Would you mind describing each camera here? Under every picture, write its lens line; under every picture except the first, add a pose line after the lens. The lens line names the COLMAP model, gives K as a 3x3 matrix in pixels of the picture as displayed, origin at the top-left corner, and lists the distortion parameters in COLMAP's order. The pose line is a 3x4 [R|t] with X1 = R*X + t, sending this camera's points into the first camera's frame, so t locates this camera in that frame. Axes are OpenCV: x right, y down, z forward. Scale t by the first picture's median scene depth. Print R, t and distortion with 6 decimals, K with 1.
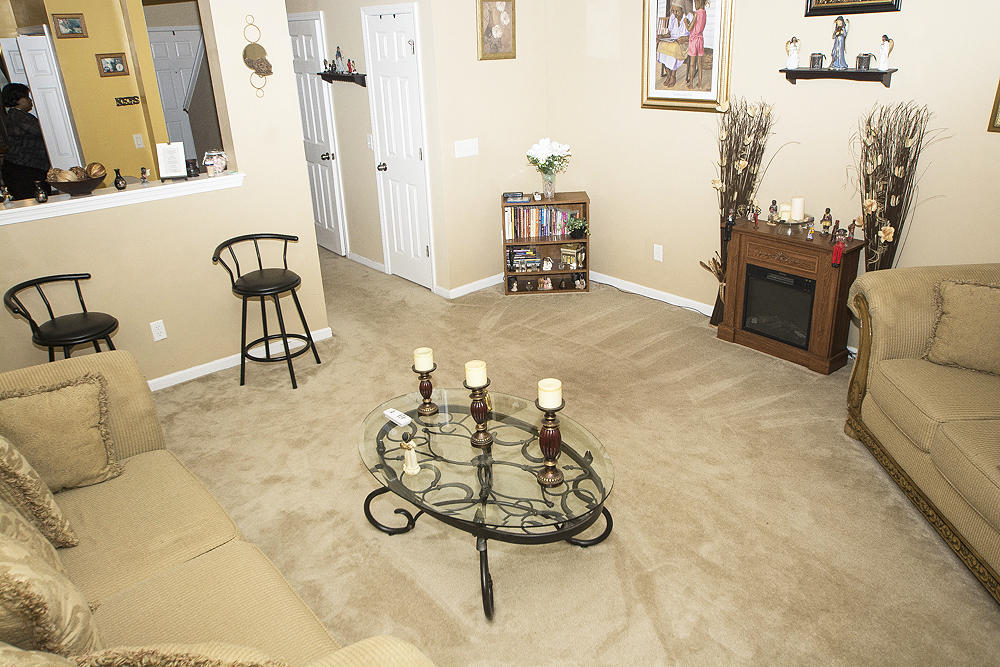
lens RADIAL K [[744.2, 0, 502.6], [0, 744.2, 336.9], [0, 0, 1]] dist [-0.054702, 0.061003]
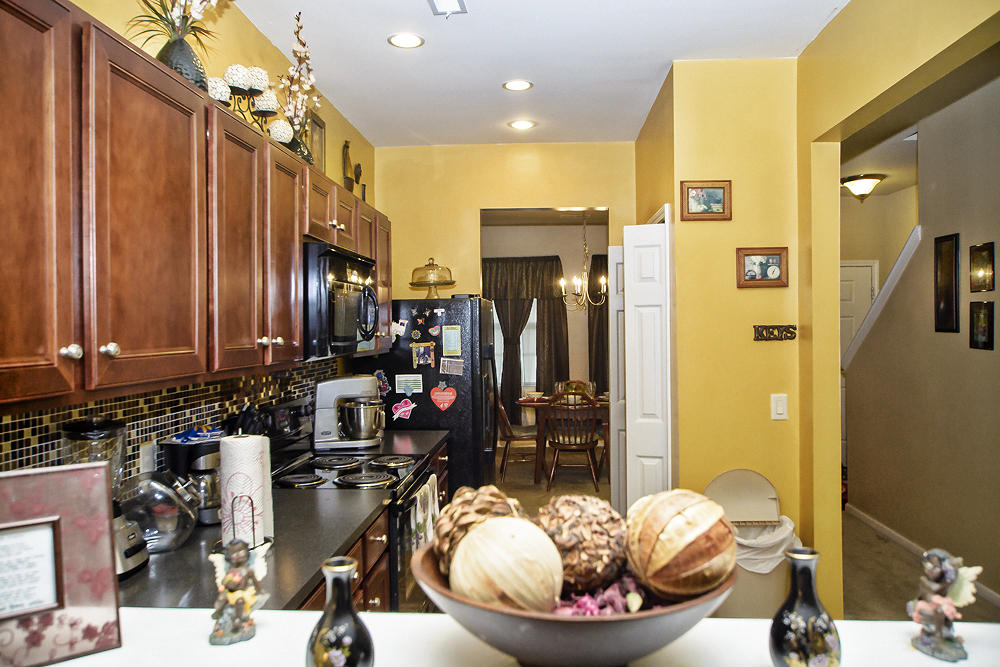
lens RADIAL K [[744.2, 0, 499.5], [0, 744.2, 333.2], [0, 0, 1]] dist [-0.054702, 0.061003]
pose [[0.714233, 0.032928, -0.699133, -0.289787], [-0.282741, 0.927334, -0.245171, -0.139141], [0.640256, 0.372783, 0.671643, 0.534760]]
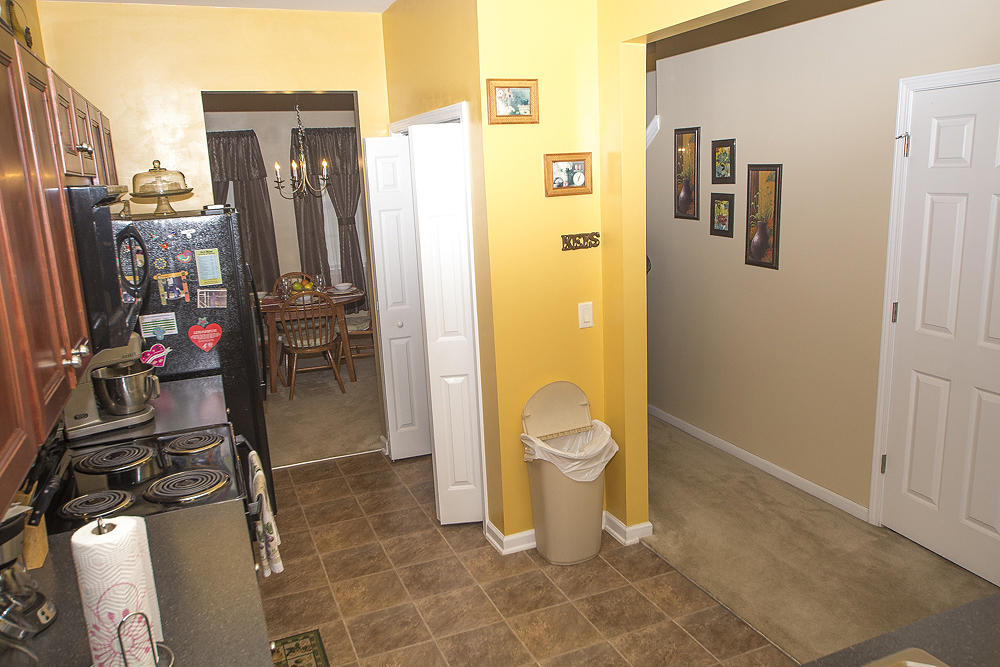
lens RADIAL K [[744.2, 0, 495.9], [0, 744.2, 332.4], [0, 0, 1]] dist [-0.054702, 0.061003]
pose [[0.949401, 0.057252, -0.308803, -0.415033], [-0.108142, 0.982711, -0.150281, -0.178410], [0.294860, 0.176071, 0.939179, 0.518694]]
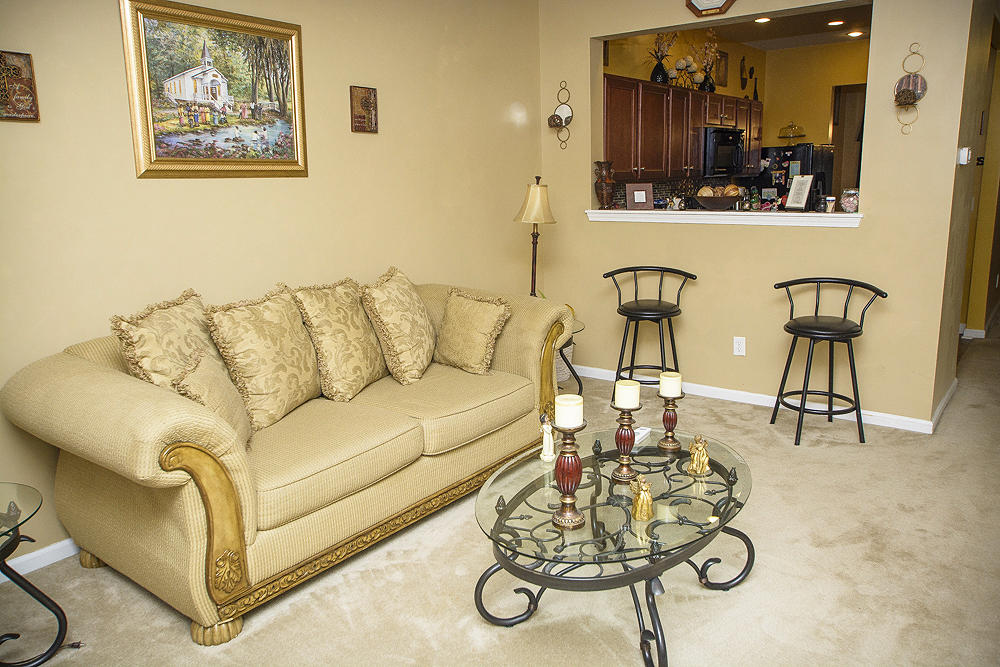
lens RADIAL K [[744.2, 0, 497.6], [0, 744.2, 330.3], [0, 0, 1]] dist [-0.054702, 0.061003]
pose [[0.202602, 0.230350, -0.951783, 0.314539], [-0.358592, 0.921882, 0.146781, -0.046624], [0.911243, 0.311564, 0.269377, 0.276788]]
